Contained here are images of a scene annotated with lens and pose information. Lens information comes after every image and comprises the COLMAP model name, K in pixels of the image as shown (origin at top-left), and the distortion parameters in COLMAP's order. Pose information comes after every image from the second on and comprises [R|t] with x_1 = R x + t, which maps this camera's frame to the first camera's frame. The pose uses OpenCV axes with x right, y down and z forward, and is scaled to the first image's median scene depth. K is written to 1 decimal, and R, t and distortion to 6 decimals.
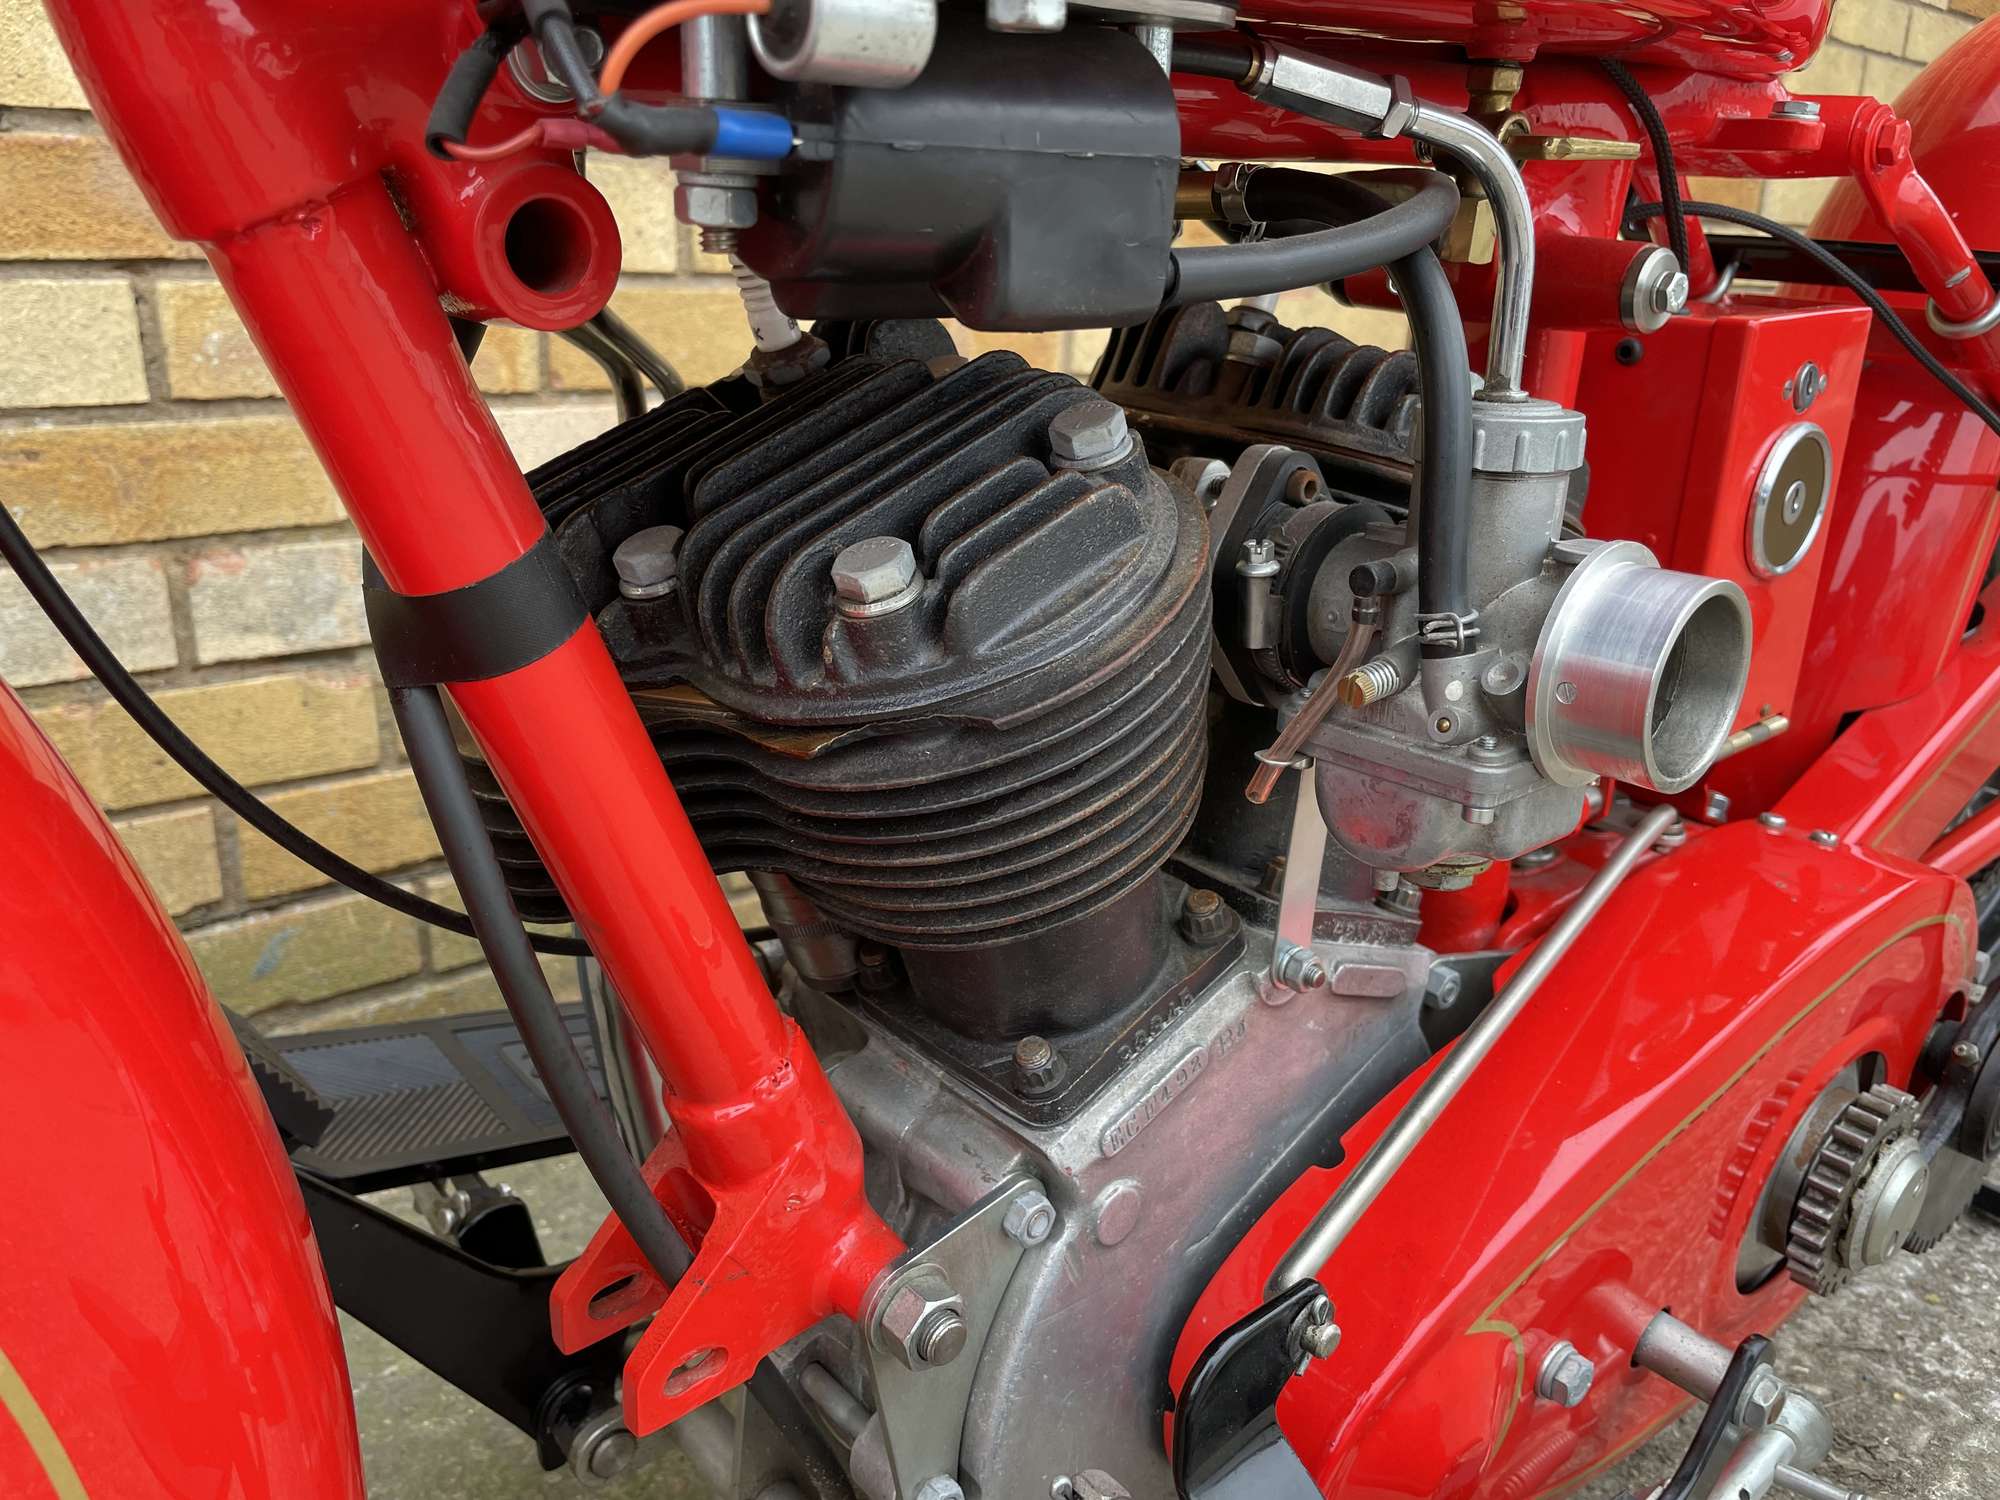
lens RADIAL K [[1536.1, 0, 993.0], [0, 1536.1, 737.1], [0, 0, 1]] dist [0.085417, -0.126016]
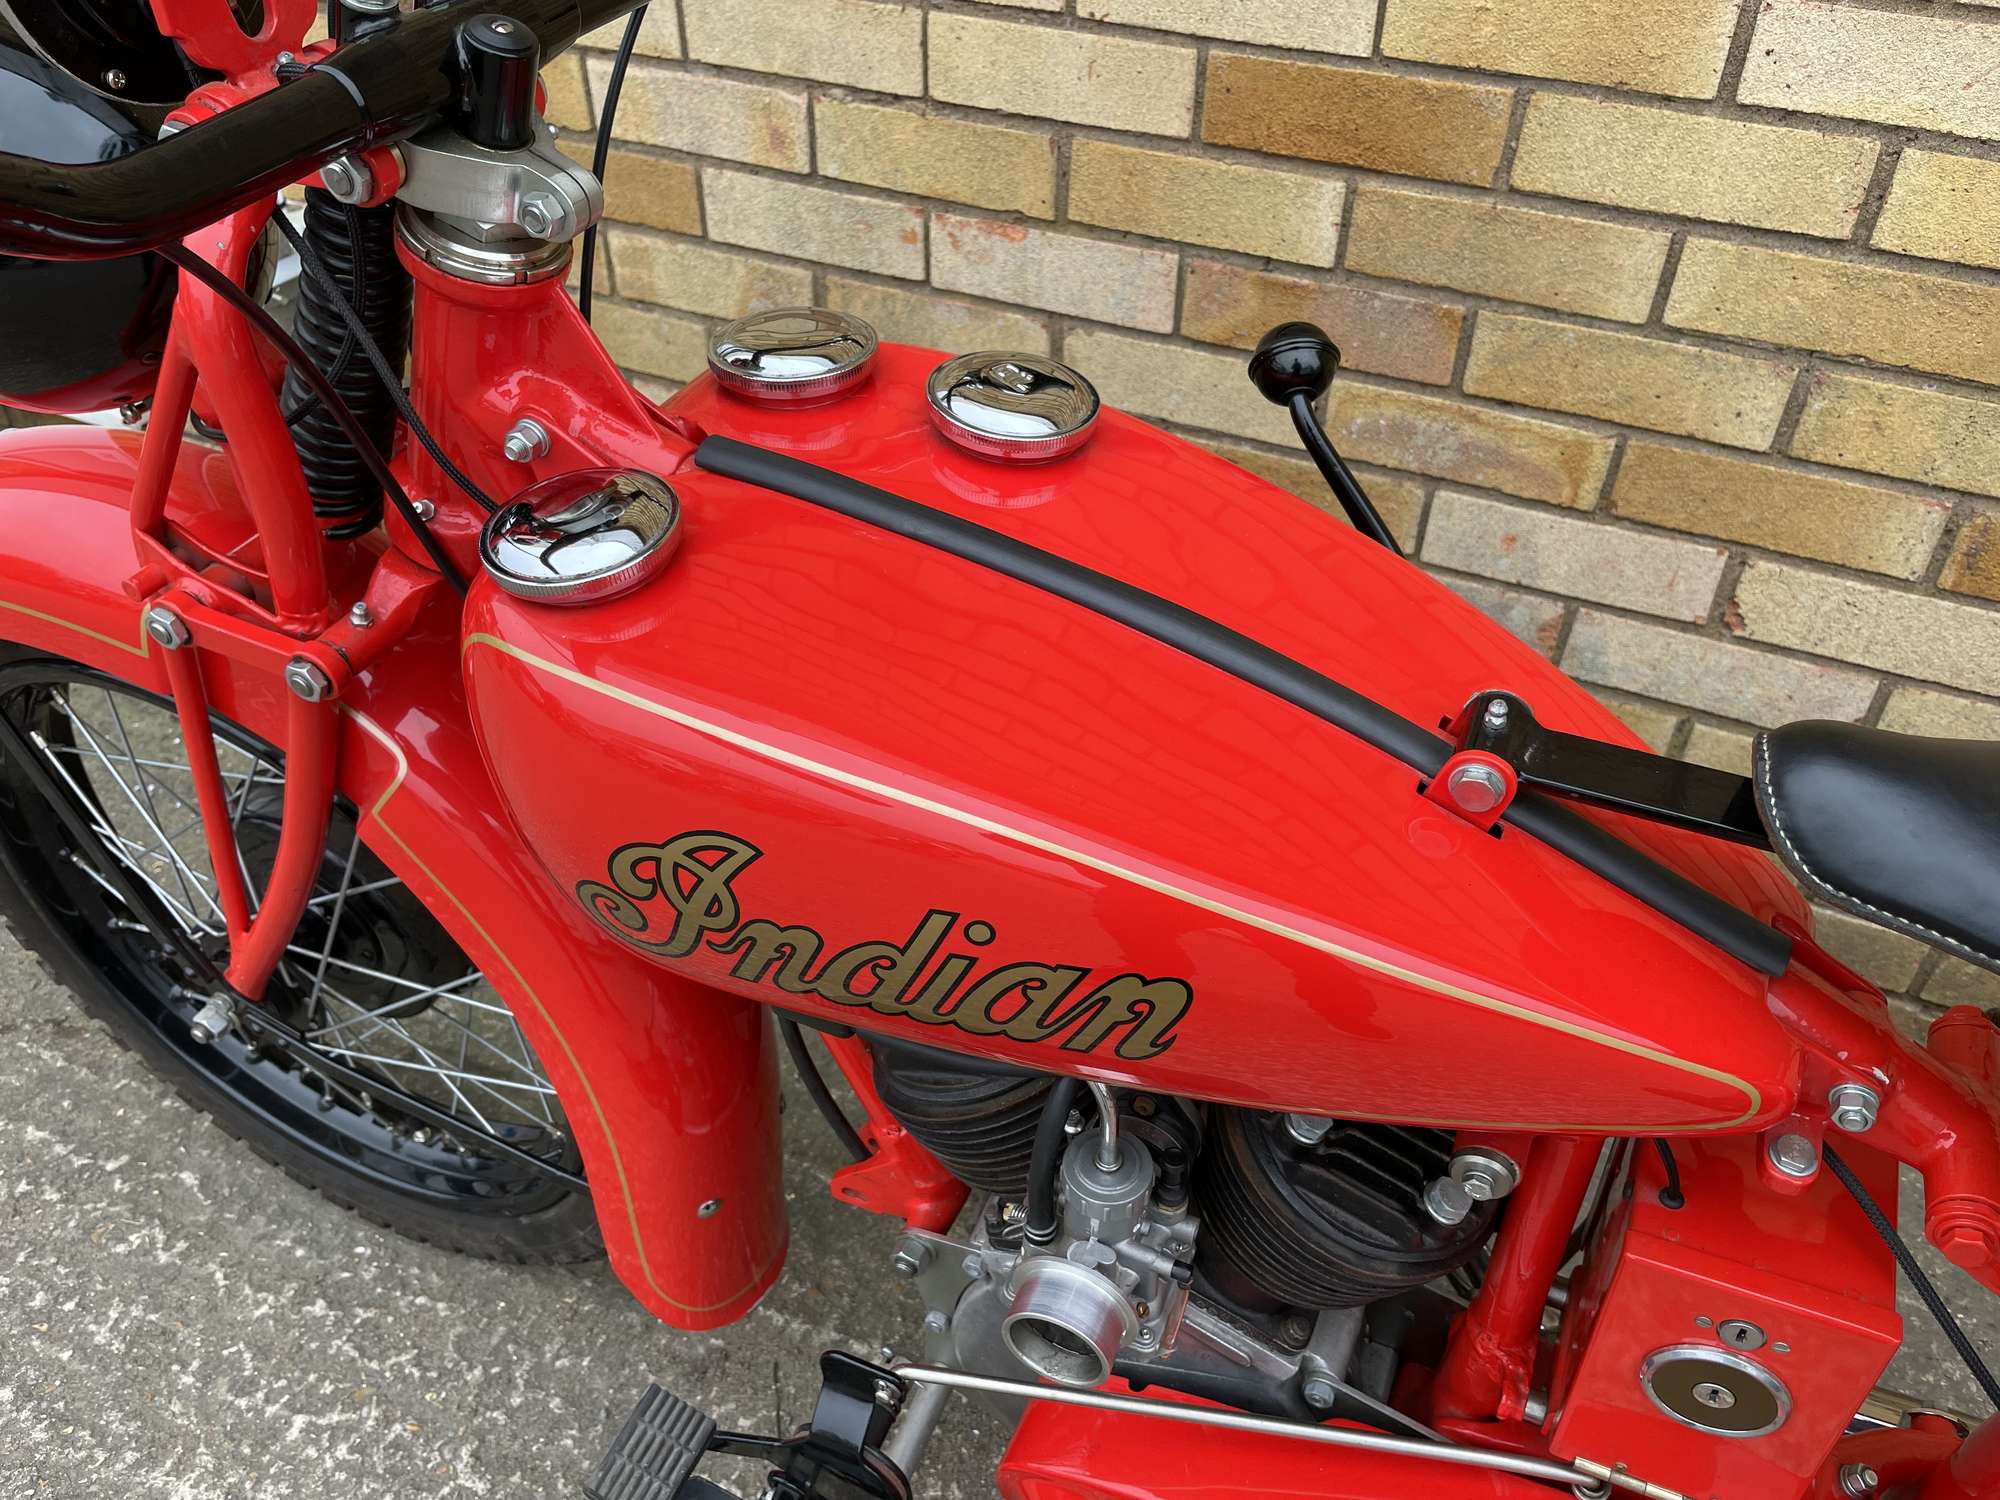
lens RADIAL K [[1536.1, 0, 999.6], [0, 1536.1, 756.4], [0, 0, 1]] dist [0.085417, -0.126016]
pose [[0.423009, 0.557391, -0.714408, 1.134218], [-0.265006, 0.830050, 0.490703, -1.274737], [0.866508, -0.018249, 0.498830, 0.012626]]
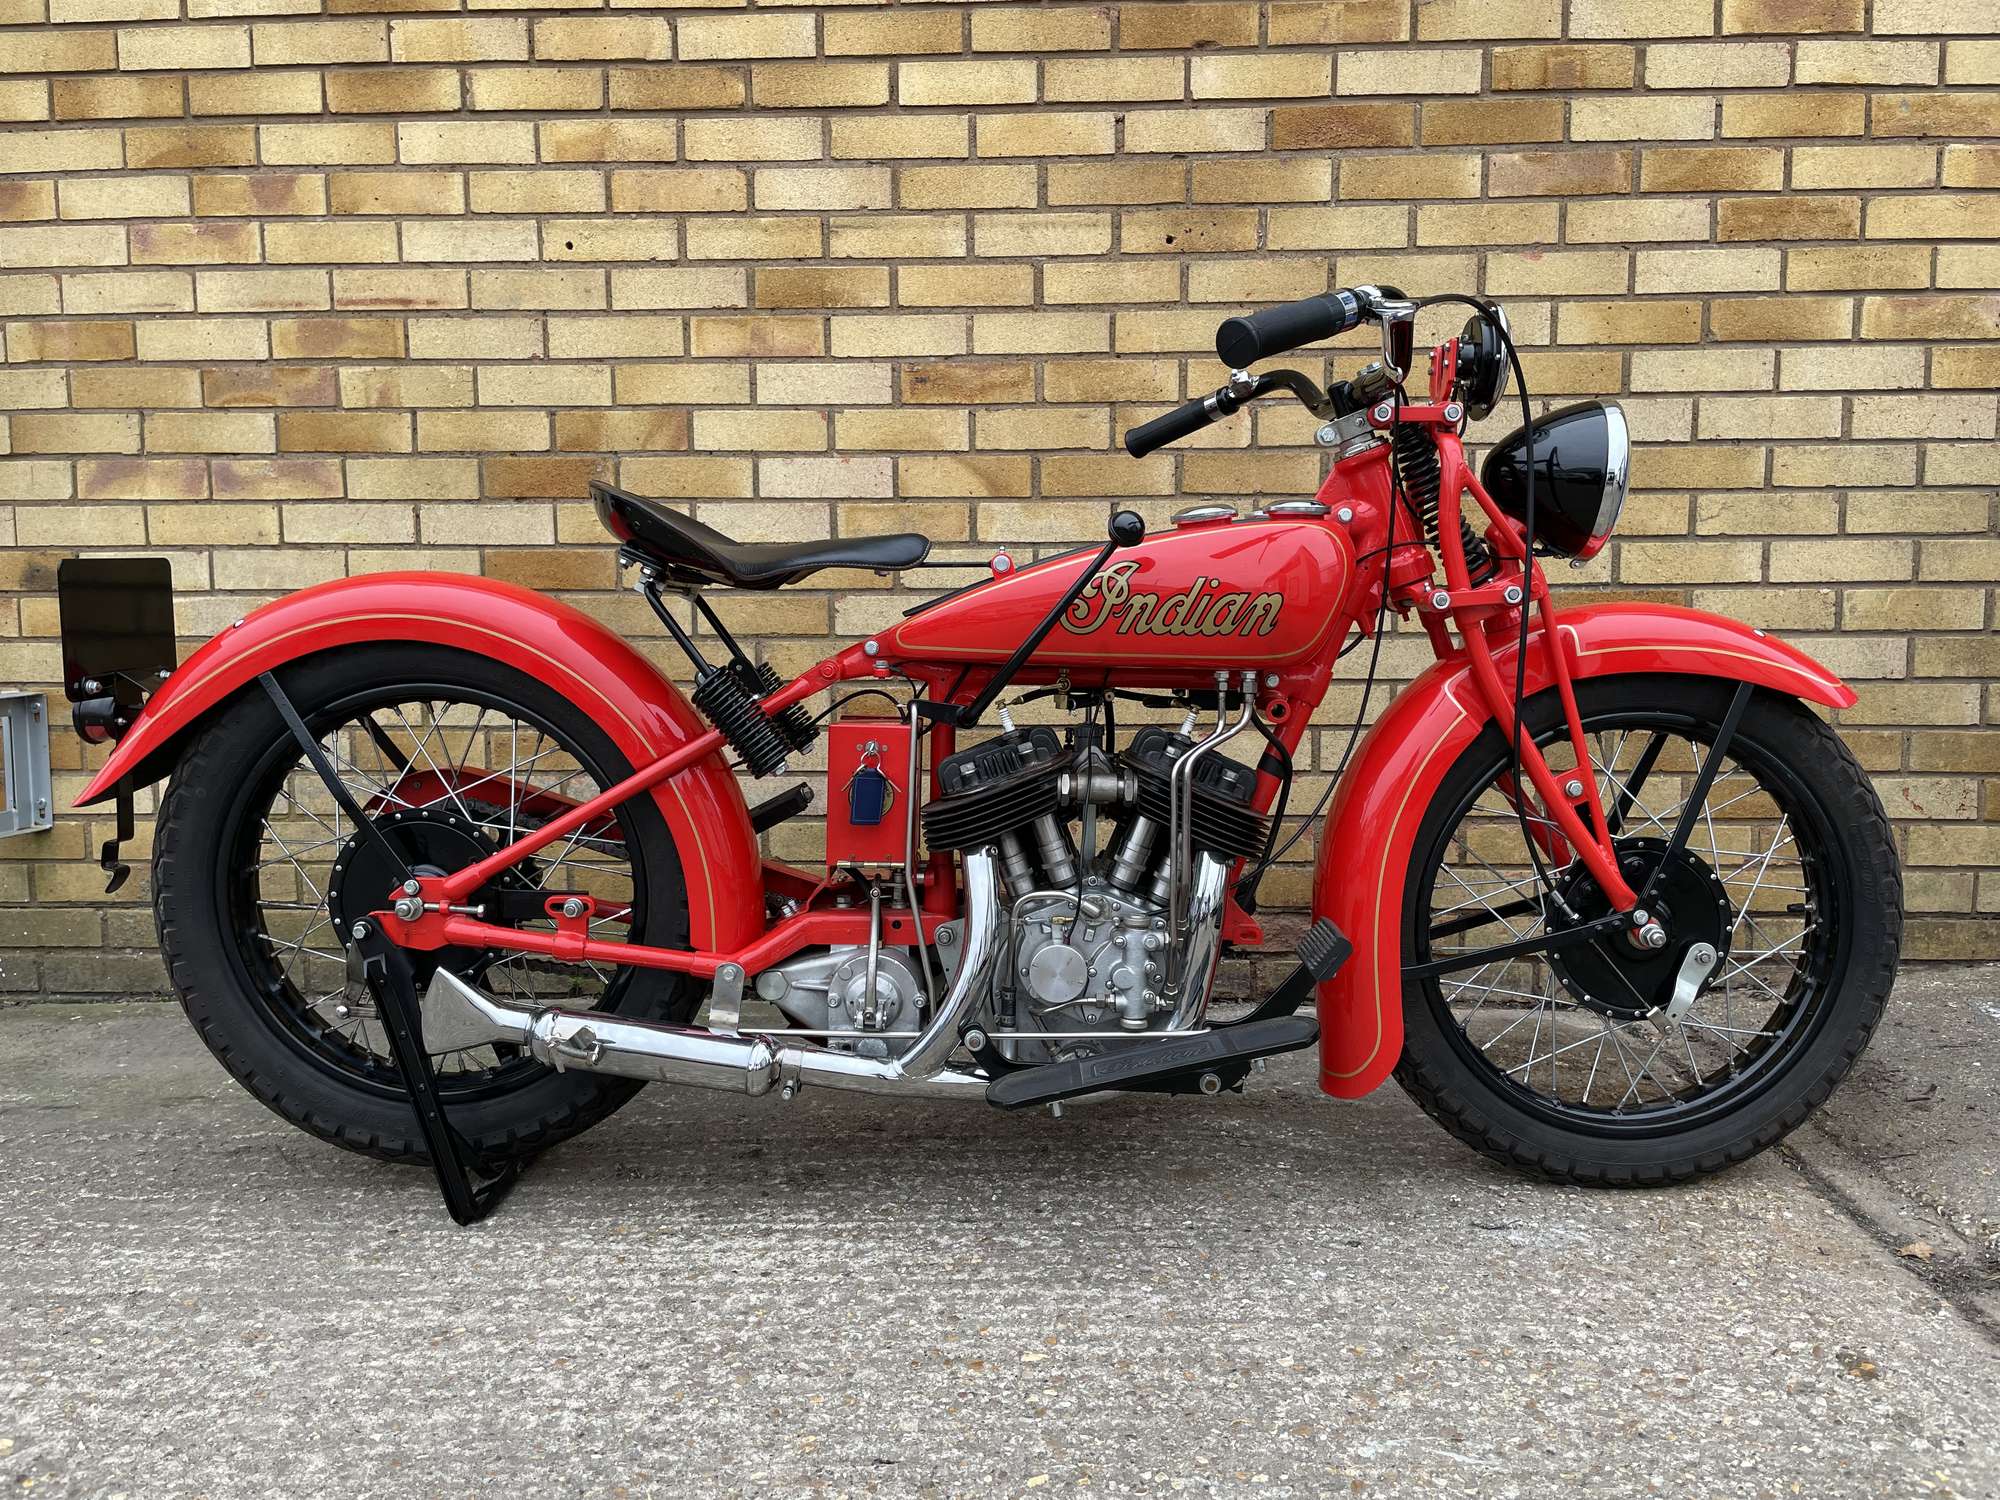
lens RADIAL K [[1536.1, 0, 1005.8], [0, 1536.1, 724.0], [0, 0, 1]] dist [0.085417, -0.126016]
pose [[0.738628, 0.032573, -0.673326, 4.380221], [-0.175144, 0.973804, -0.145021, 0.136767], [0.650964, 0.225045, 0.724983, -1.269997]]
